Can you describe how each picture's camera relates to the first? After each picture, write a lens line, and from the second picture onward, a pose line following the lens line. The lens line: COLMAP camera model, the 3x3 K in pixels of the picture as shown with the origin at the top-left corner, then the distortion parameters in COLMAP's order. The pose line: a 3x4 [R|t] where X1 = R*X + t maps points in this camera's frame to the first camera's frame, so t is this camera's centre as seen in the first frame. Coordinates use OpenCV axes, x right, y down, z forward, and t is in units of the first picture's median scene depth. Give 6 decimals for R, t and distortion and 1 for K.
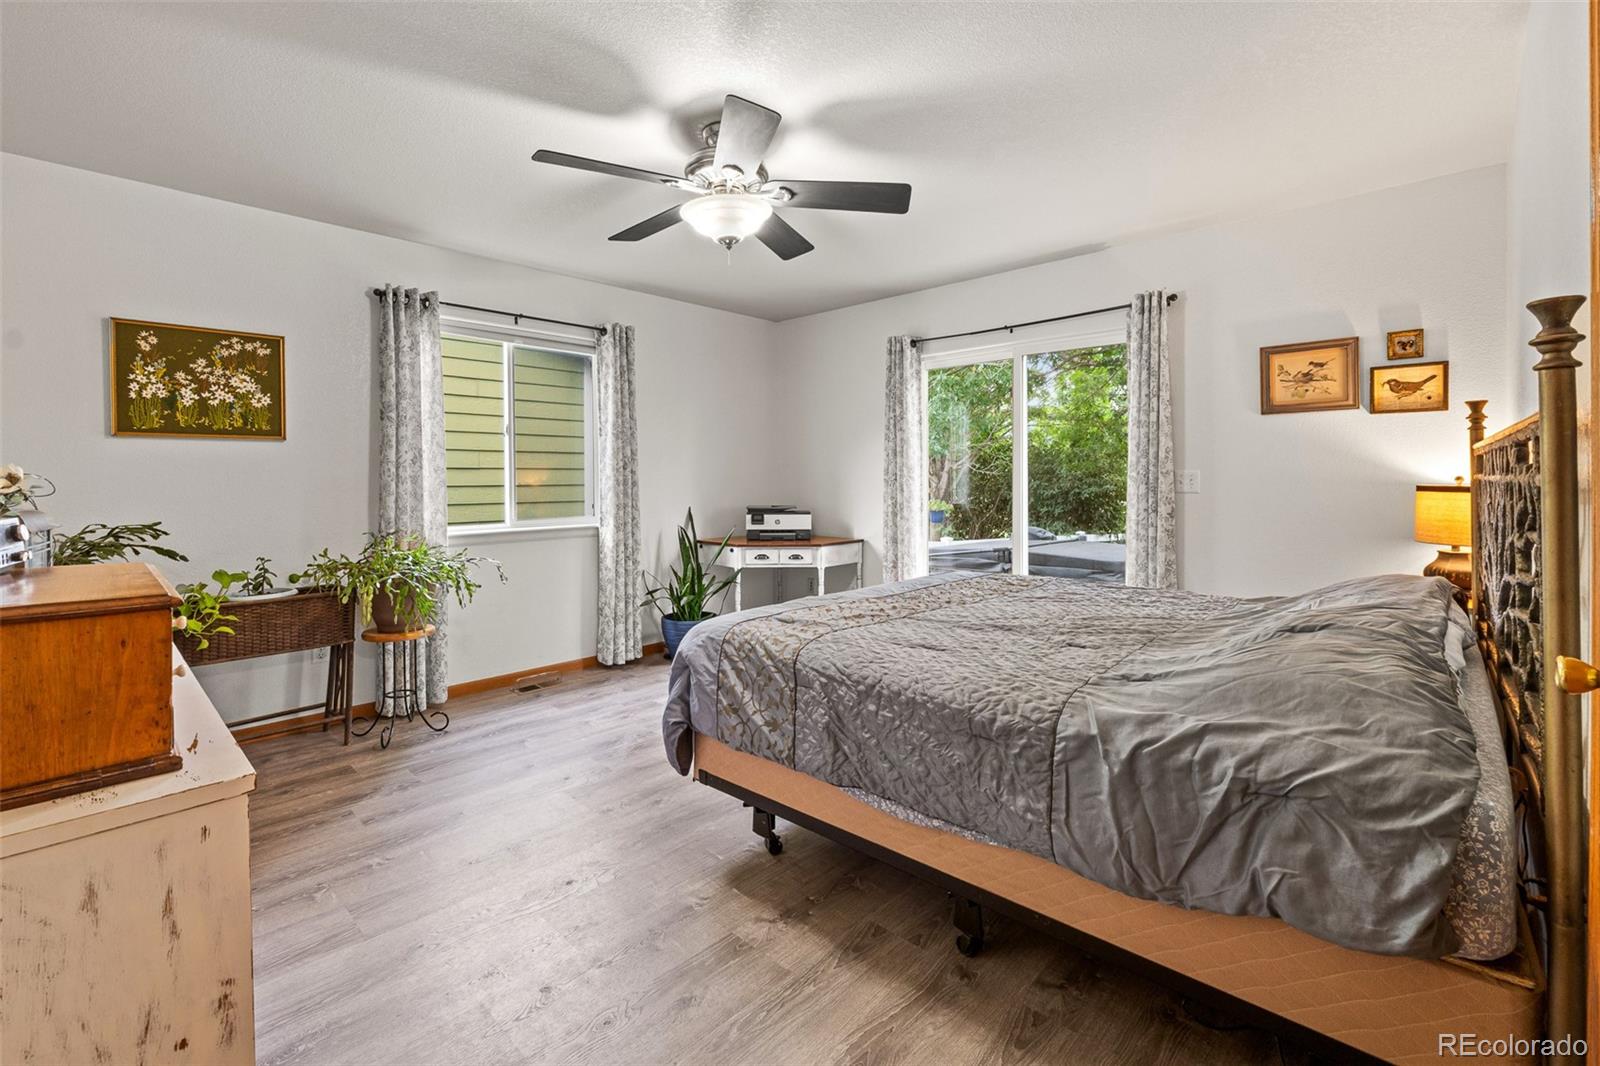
lens RADIAL K [[692.8, 0, 795.1], [0, 692.8, 481.2], [0, 0, 1]] dist [-0.003347, -0.000654]
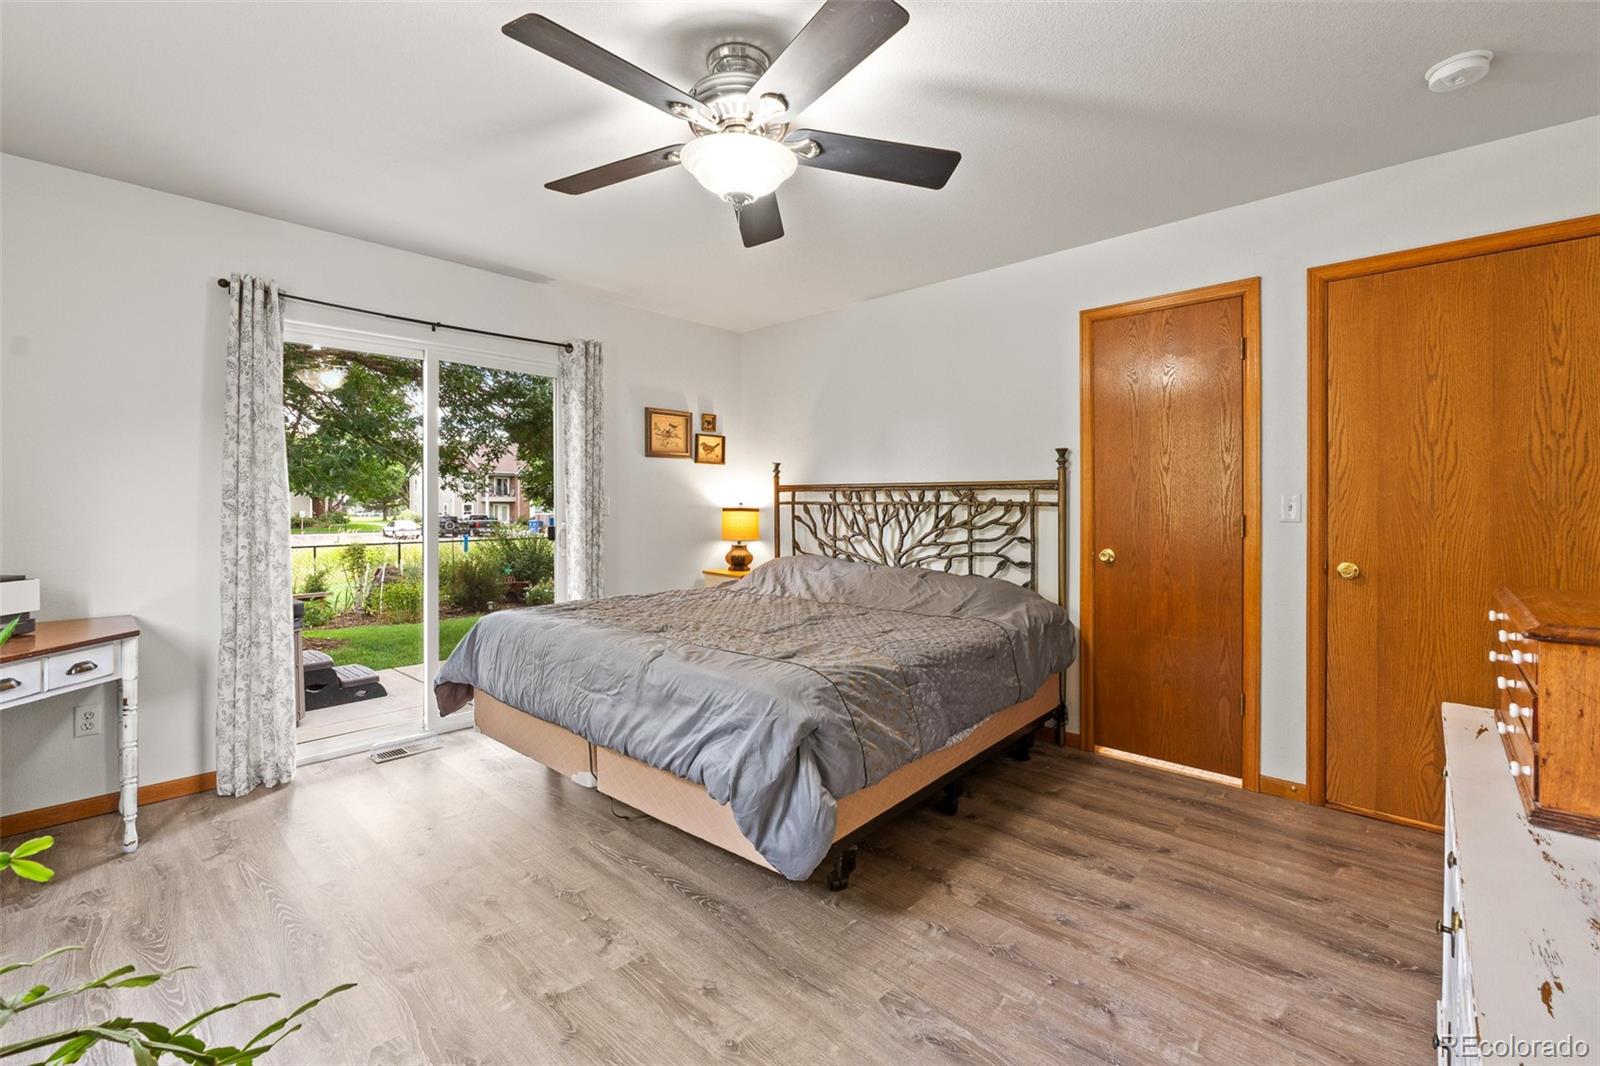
lens RADIAL K [[691.9, 0, 793.4], [0, 691.9, 495.0], [0, 0, 1]] dist [-0.002197, -0.000222]
pose [[-0.016836, 0.013640, 0.999765, -0.779105], [0.004528, 0.999898, -0.013565, -0.001699], [-0.999848, 0.004298, -0.016896, 0.834786]]
